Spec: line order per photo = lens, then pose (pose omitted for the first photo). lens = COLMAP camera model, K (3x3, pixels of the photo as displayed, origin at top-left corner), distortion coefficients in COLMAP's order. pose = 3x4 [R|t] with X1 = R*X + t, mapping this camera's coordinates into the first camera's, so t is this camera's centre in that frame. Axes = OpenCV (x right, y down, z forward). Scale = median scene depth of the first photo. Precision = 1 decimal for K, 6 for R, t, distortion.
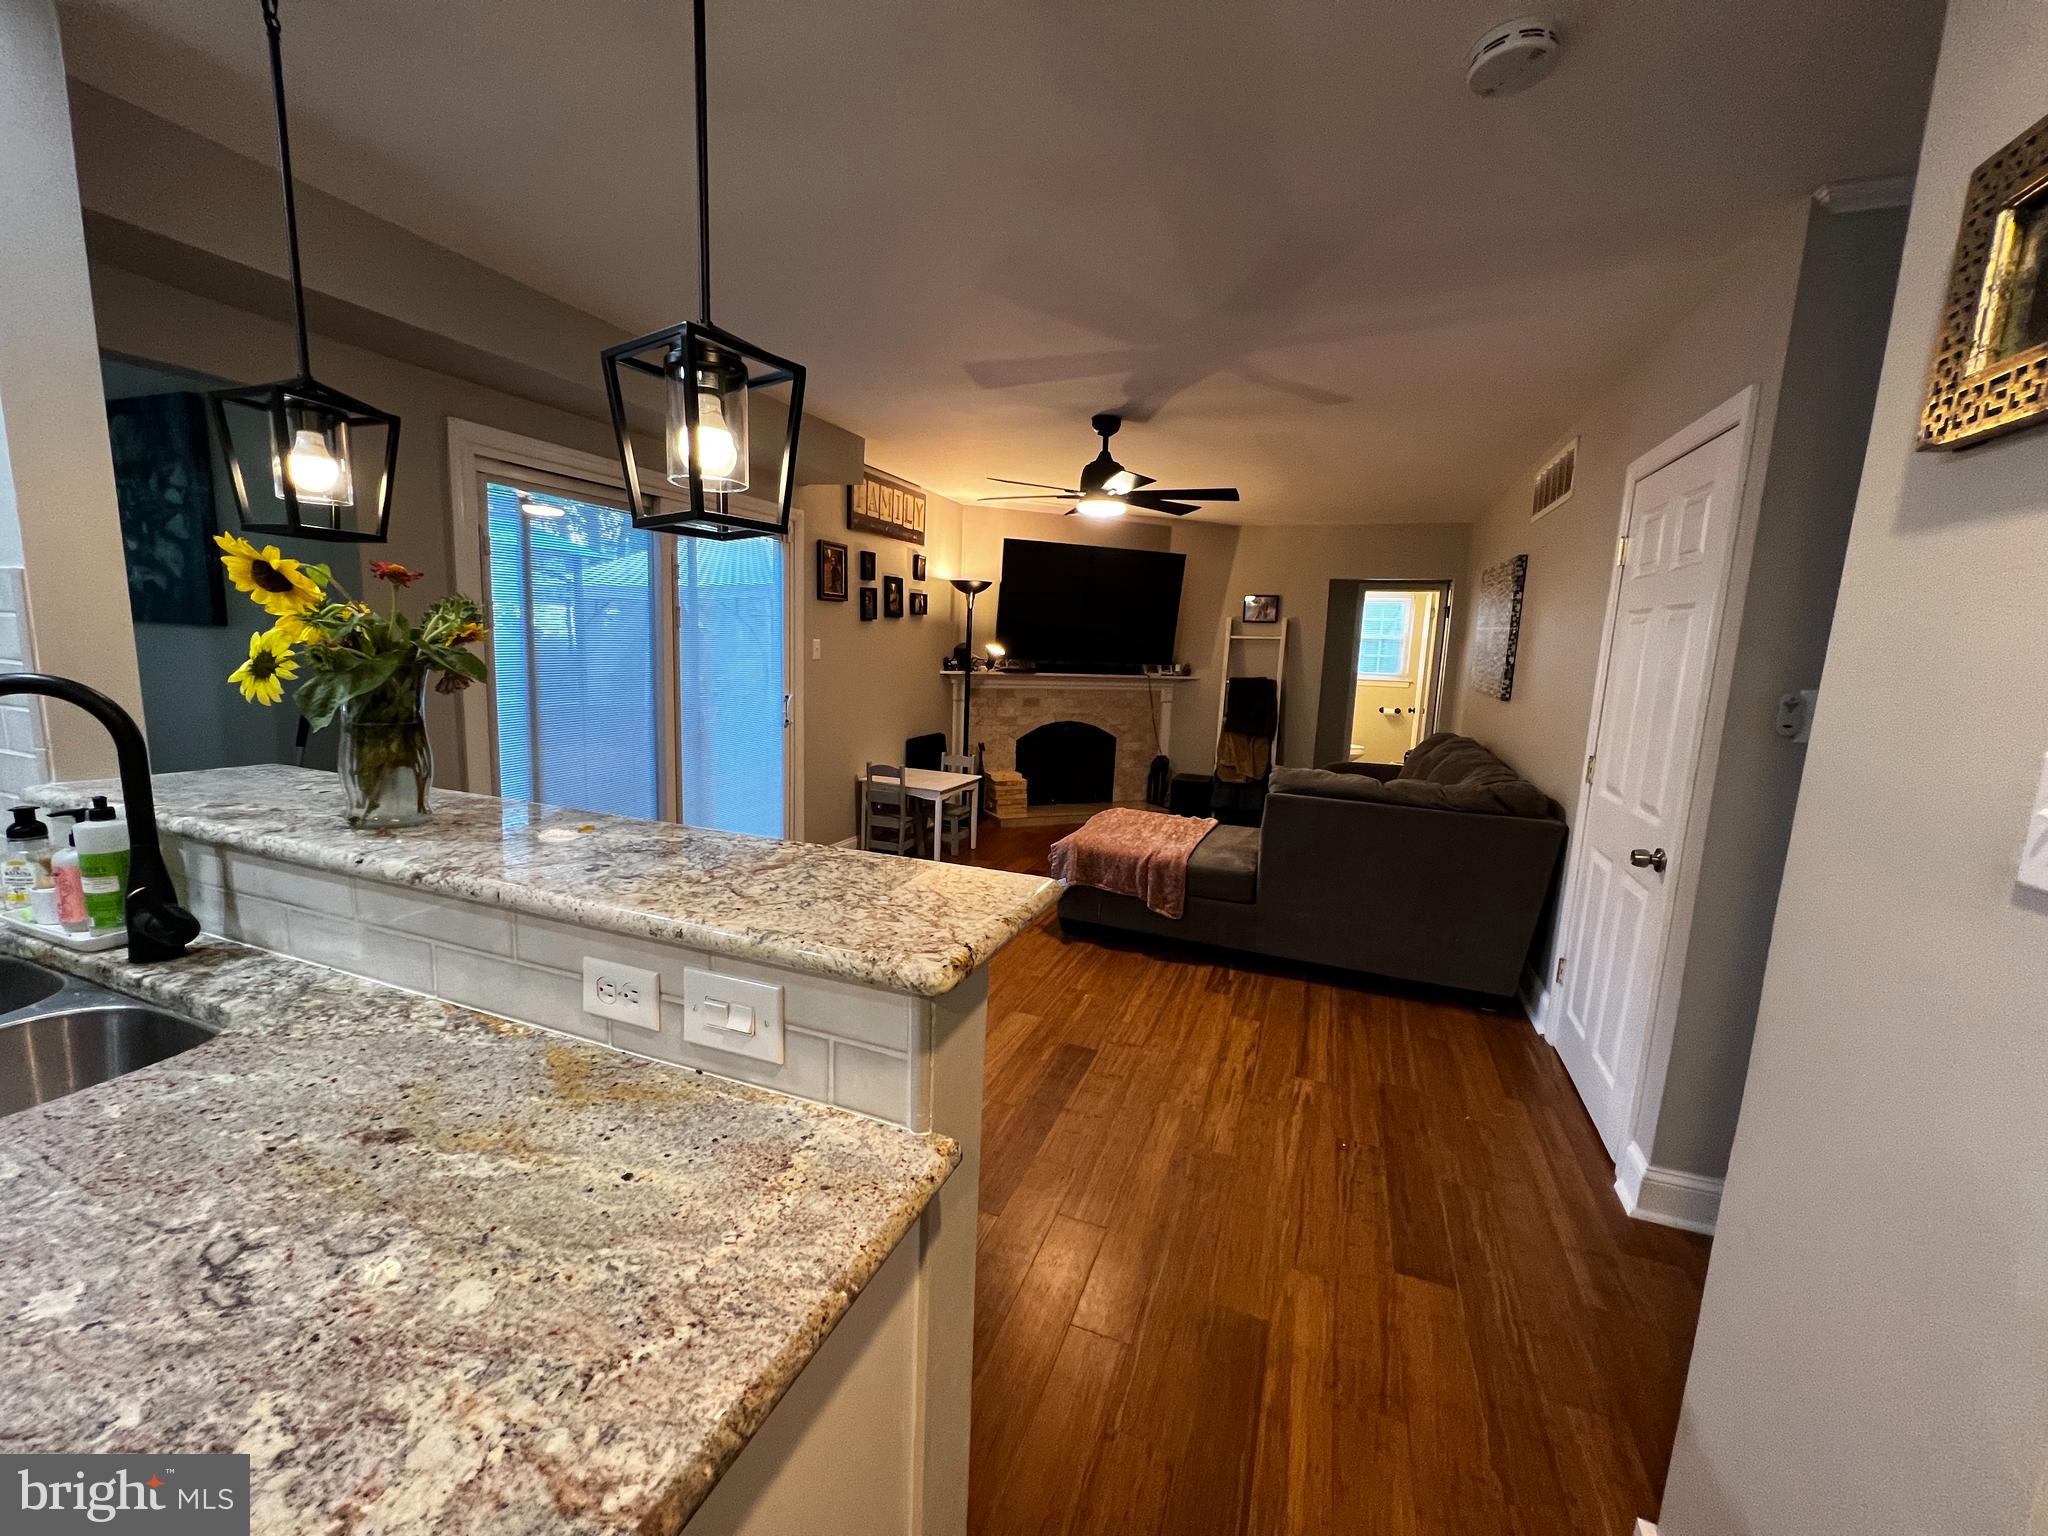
lens RADIAL K [[822.5, 0, 1022.6], [0, 822.5, 768.7], [0, 0, 1]] dist [0.003917, 0.000181]
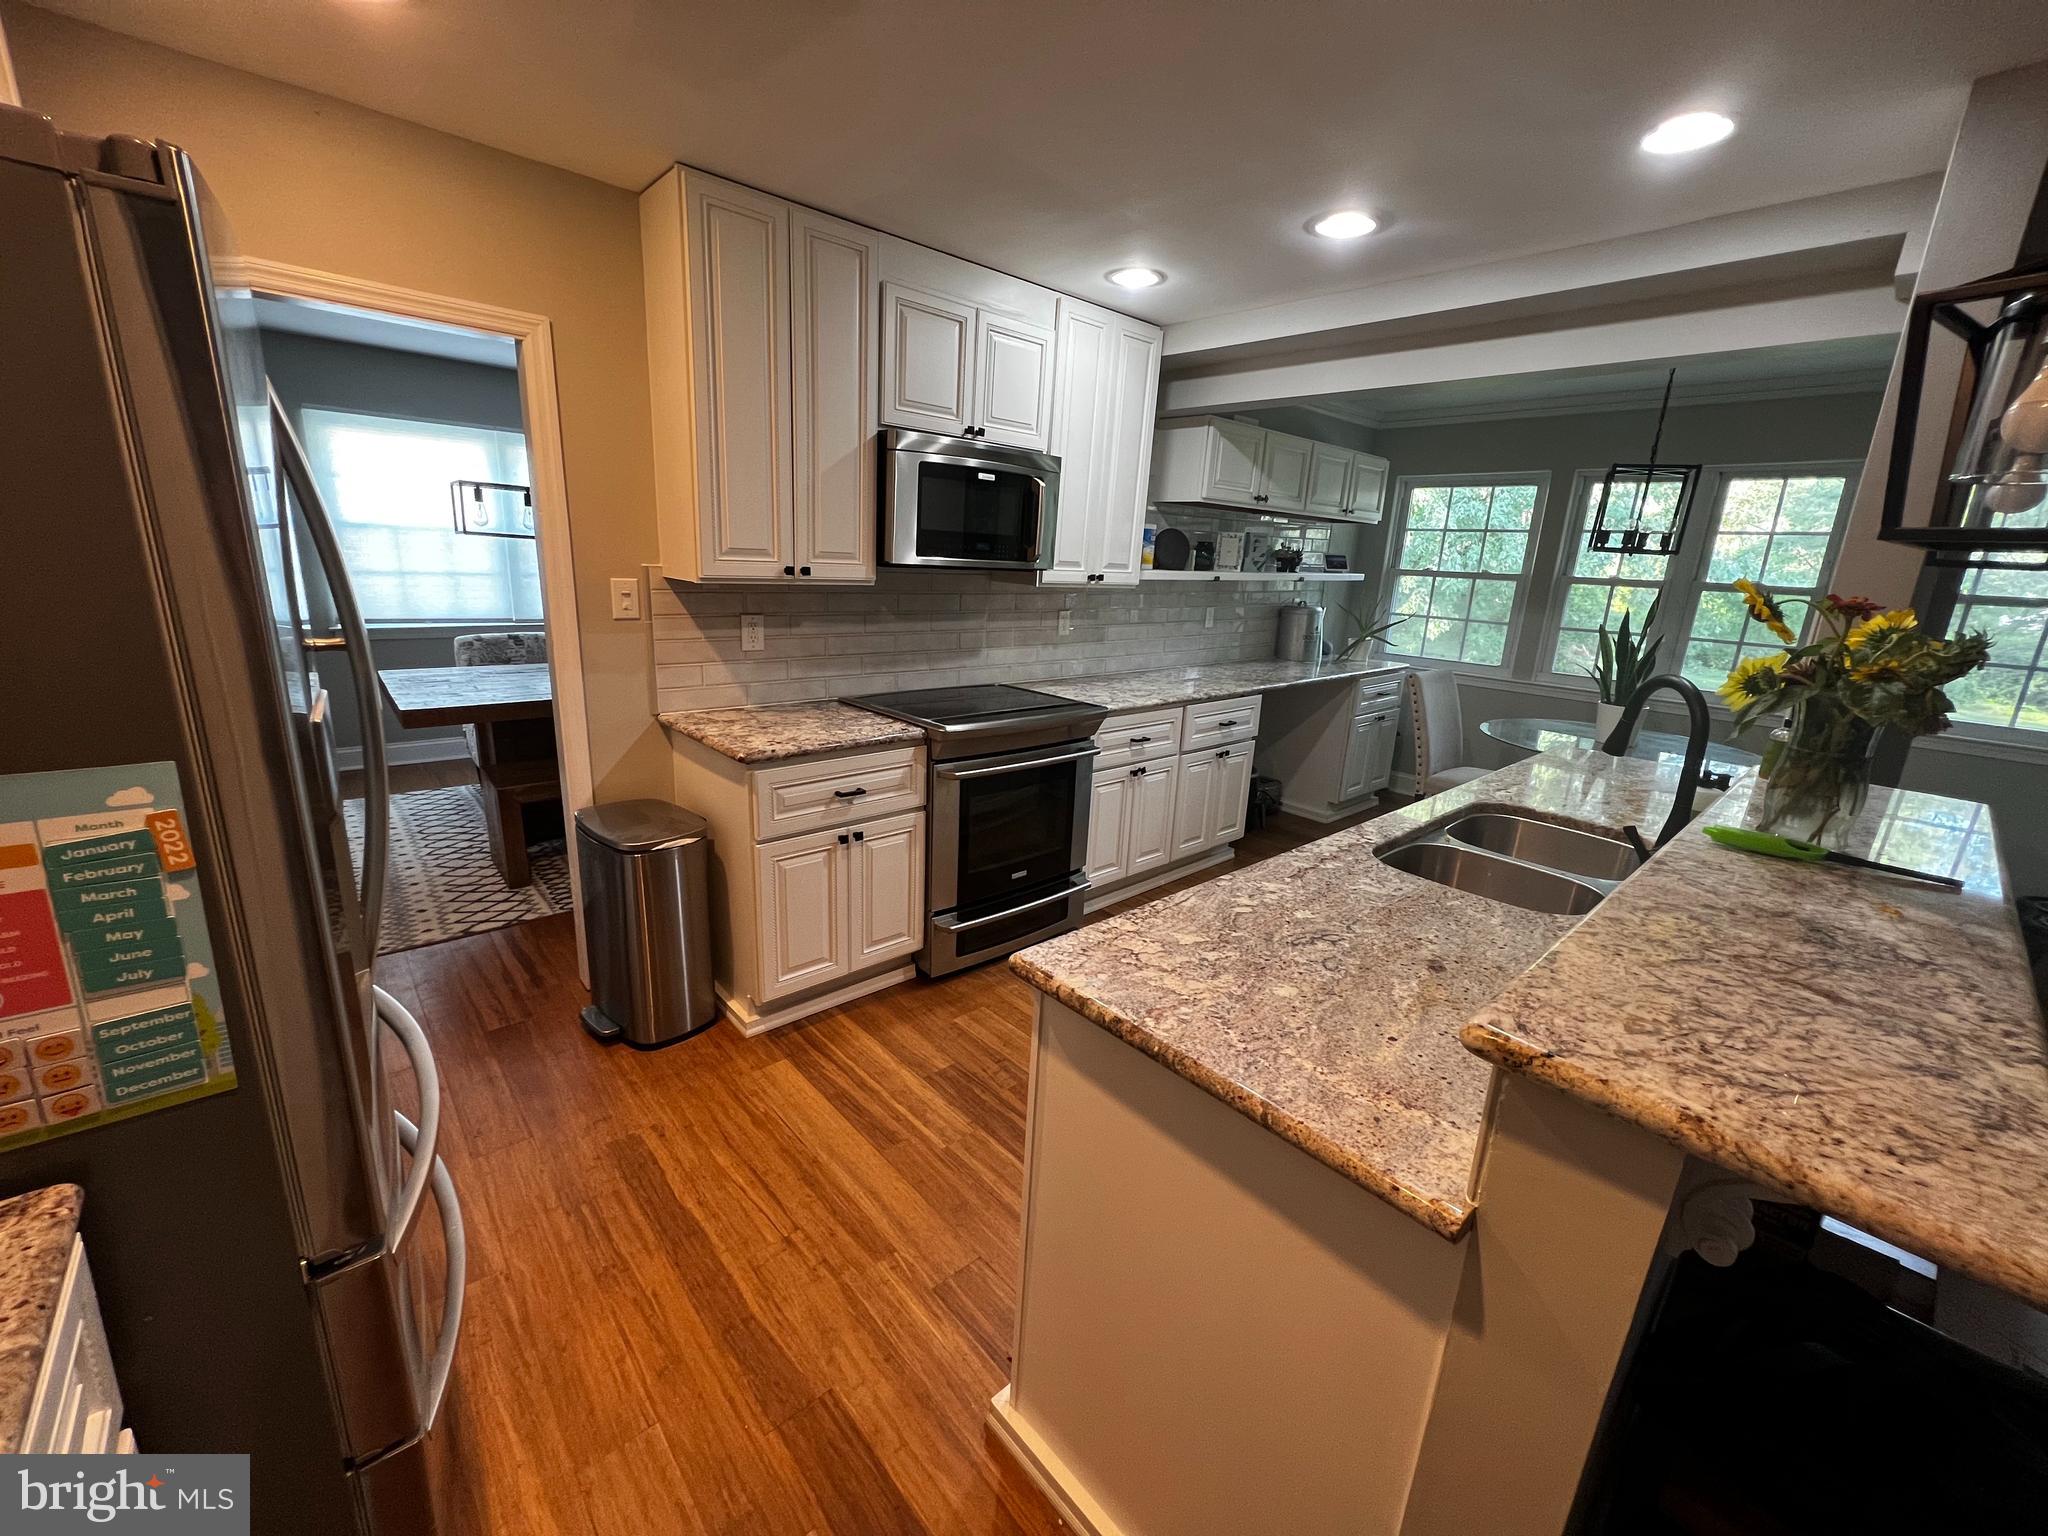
lens RADIAL K [[822.5, 0, 1010.3], [0, 822.5, 772.8], [0, 0, 1]] dist [0.003917, 0.000181]
pose [[-0.462961, 0.171328, -0.869663, 0.727574], [-0.201321, 0.935175, 0.291406, -0.153300], [0.863213, 0.309991, -0.398458, 0.656335]]
